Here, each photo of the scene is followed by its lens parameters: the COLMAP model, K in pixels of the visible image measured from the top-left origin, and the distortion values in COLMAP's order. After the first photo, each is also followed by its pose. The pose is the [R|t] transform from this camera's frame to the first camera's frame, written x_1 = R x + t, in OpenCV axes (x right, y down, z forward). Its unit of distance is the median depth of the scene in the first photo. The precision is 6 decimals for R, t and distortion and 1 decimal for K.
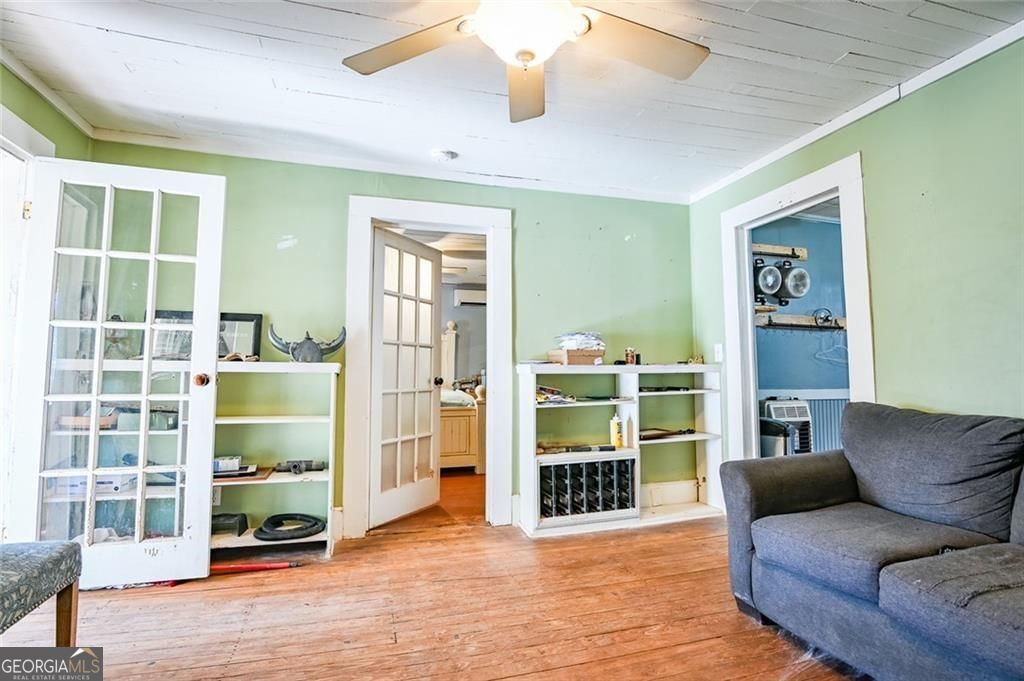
lens RADIAL K [[501.3, 0, 512.0], [0, 501.3, 337.9], [0, 0, 1]] dist [-0.019807, 0.000419]
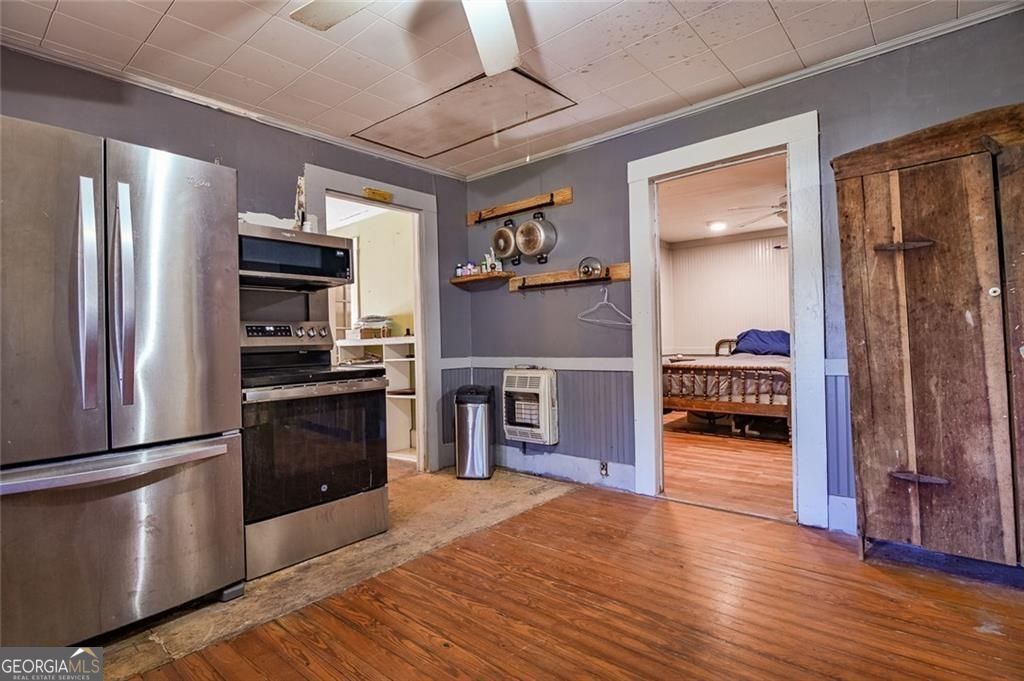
lens RADIAL K [[501.3, 0, 513.6], [0, 501.3, 339.9], [0, 0, 1]] dist [-0.019807, 0.000419]
pose [[0.536281, -0.017109, -0.843866, 1.522036], [0.090649, 0.995179, 0.037431, 0.039436], [0.839158, -0.096569, 0.535247, 0.559914]]
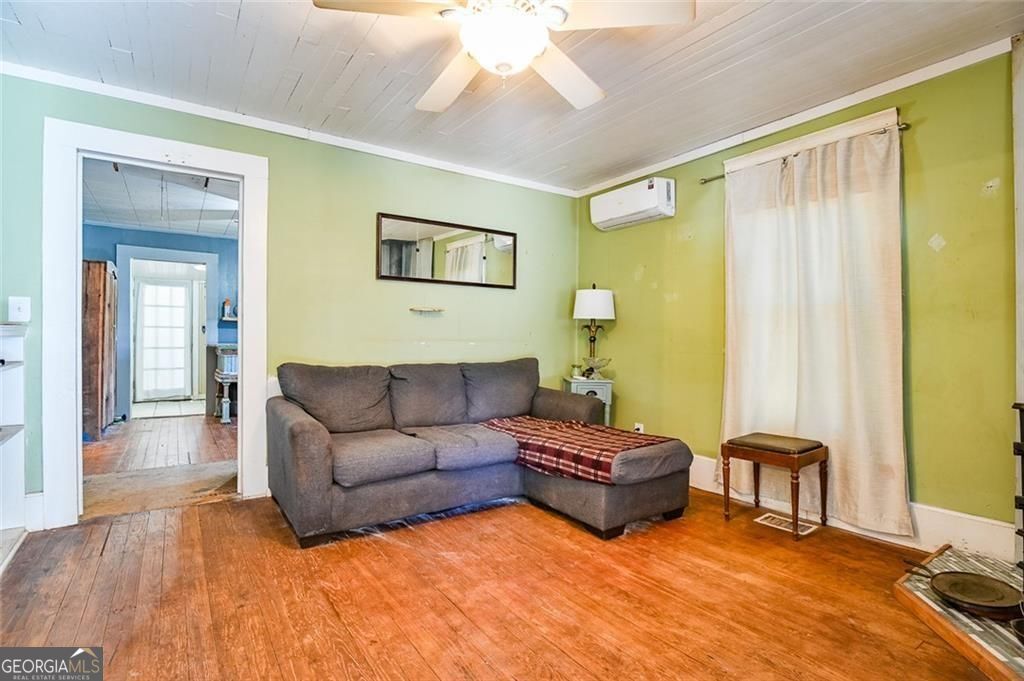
lens RADIAL K [[501.3, 0, 510.0], [0, 501.3, 339.6], [0, 0, 1]] dist [-0.019807, 0.000419]
pose [[-0.295901, -0.000545, 0.955218, -0.474932], [-0.076753, 0.996780, -0.023207, 0.037527], [-0.952130, -0.080183, -0.294990, 0.567652]]
